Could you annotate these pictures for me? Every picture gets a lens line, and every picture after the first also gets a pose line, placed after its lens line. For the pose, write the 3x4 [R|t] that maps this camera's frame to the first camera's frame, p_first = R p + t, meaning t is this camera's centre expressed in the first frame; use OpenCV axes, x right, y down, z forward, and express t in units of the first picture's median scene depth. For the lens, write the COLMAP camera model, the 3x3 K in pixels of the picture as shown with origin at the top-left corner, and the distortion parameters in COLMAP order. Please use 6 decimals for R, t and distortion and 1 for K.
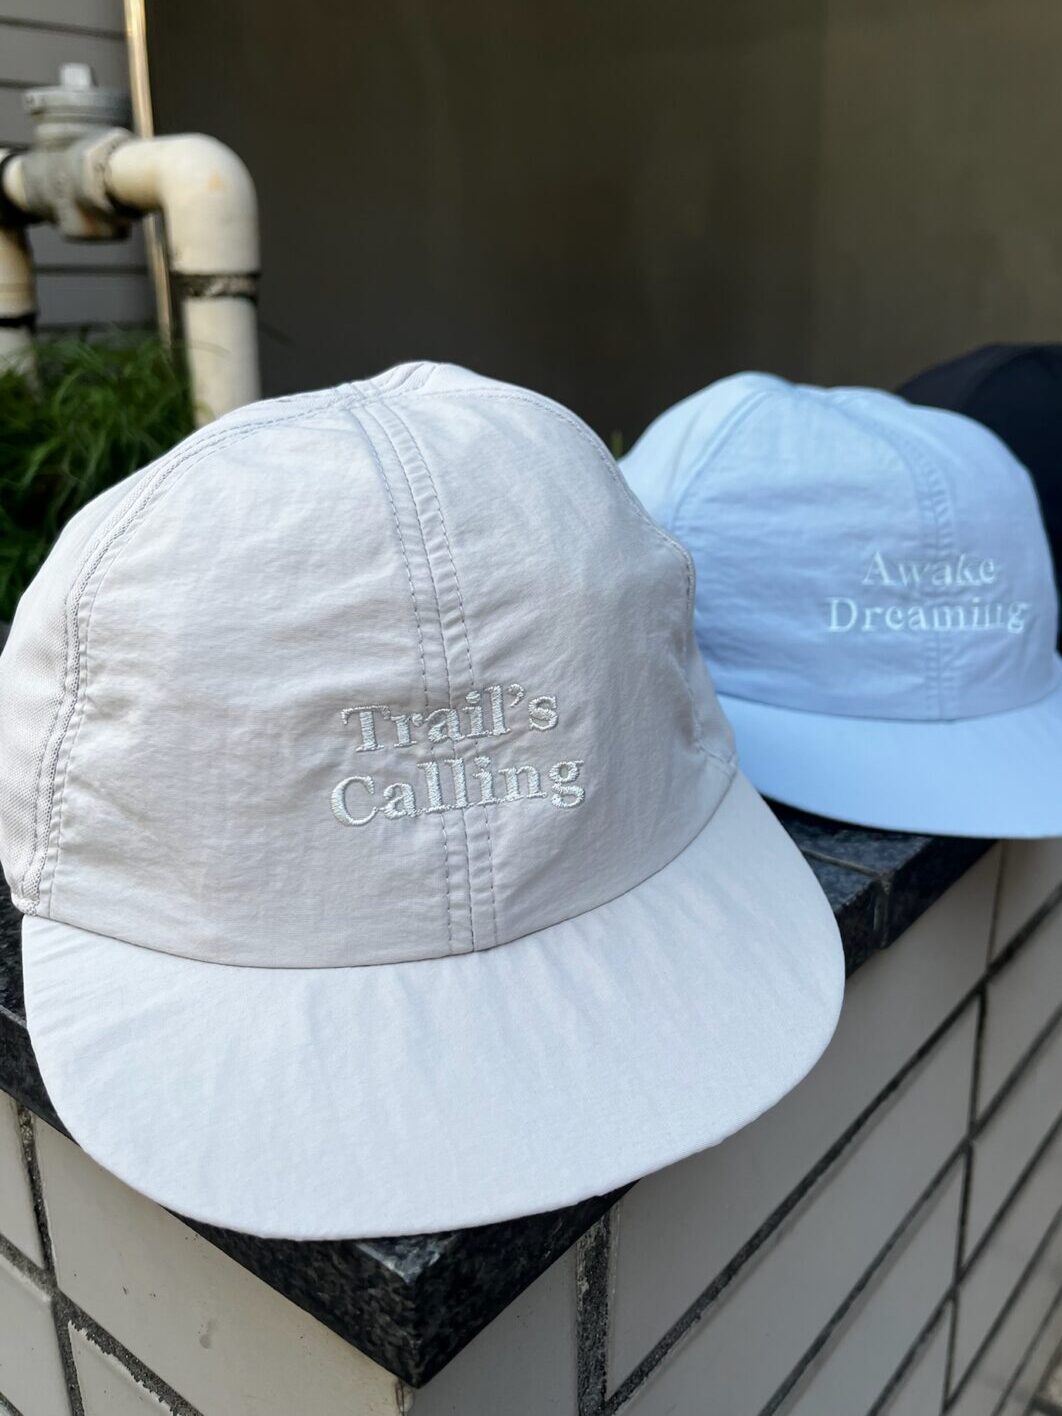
lens RADIAL K [[1210.3, 0, 578.3], [0, 1210.3, 650.7], [0, 0, 1]] dist [0.079267, -0.136952]
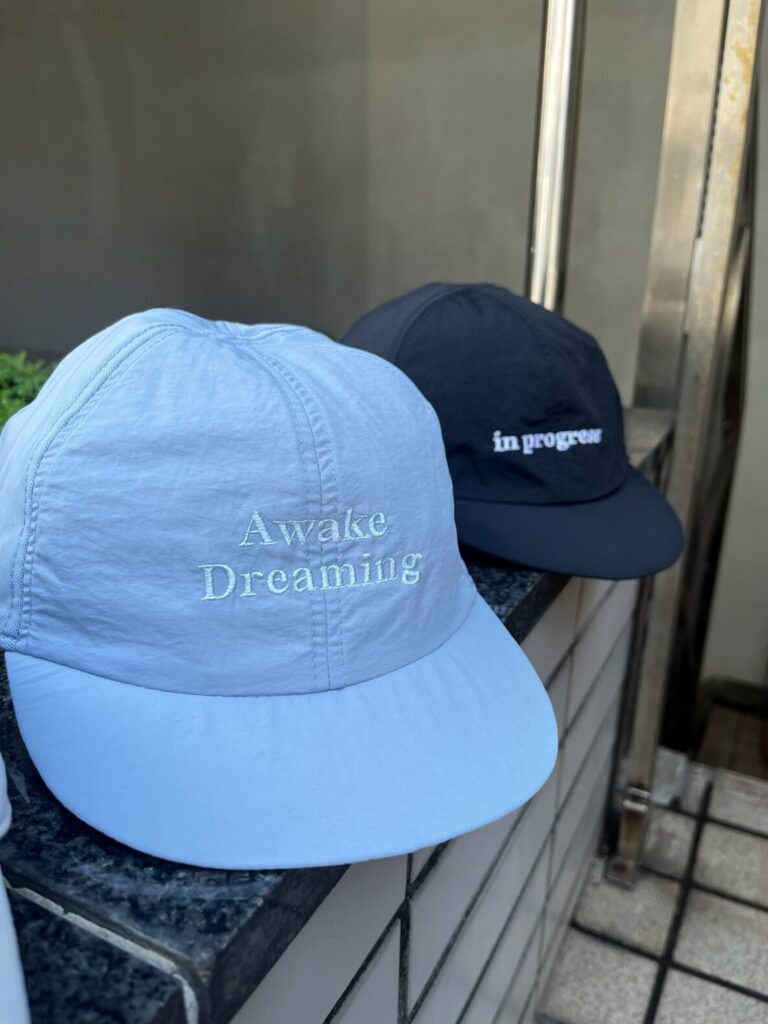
lens RADIAL K [[787.2, 0, 386.0], [0, 787.2, 512.5], [0, 0, 1]] dist [0.067873, -0.115349]
pose [[0.982783, -0.037197, 0.180981, 0.257922], [0.030133, 0.998679, 0.041629, -0.110919], [-0.182291, -0.035459, 0.982605, 0.440347]]
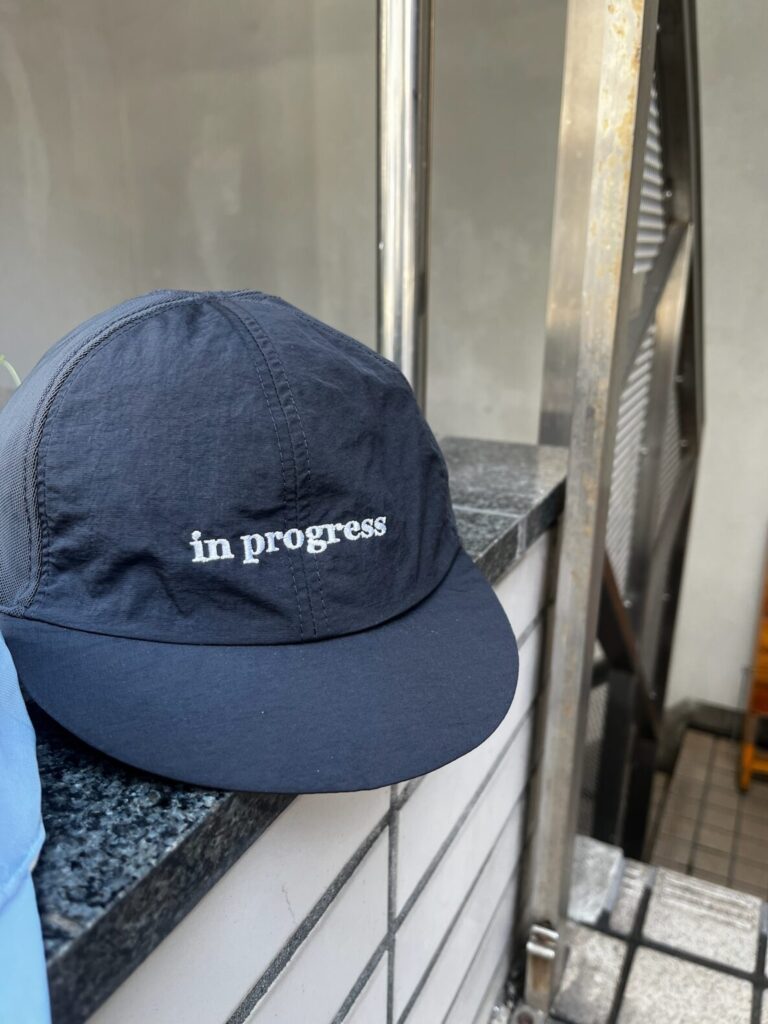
lens RADIAL K [[787.2, 0, 386.0], [0, 787.2, 512.5], [0, 0, 1]] dist [0.067873, -0.115349]
pose [[0.978722, -0.049596, 0.199108, 0.643575], [0.043751, 0.998476, 0.033648, -0.205604], [-0.200473, -0.024221, 0.979400, 0.807217]]
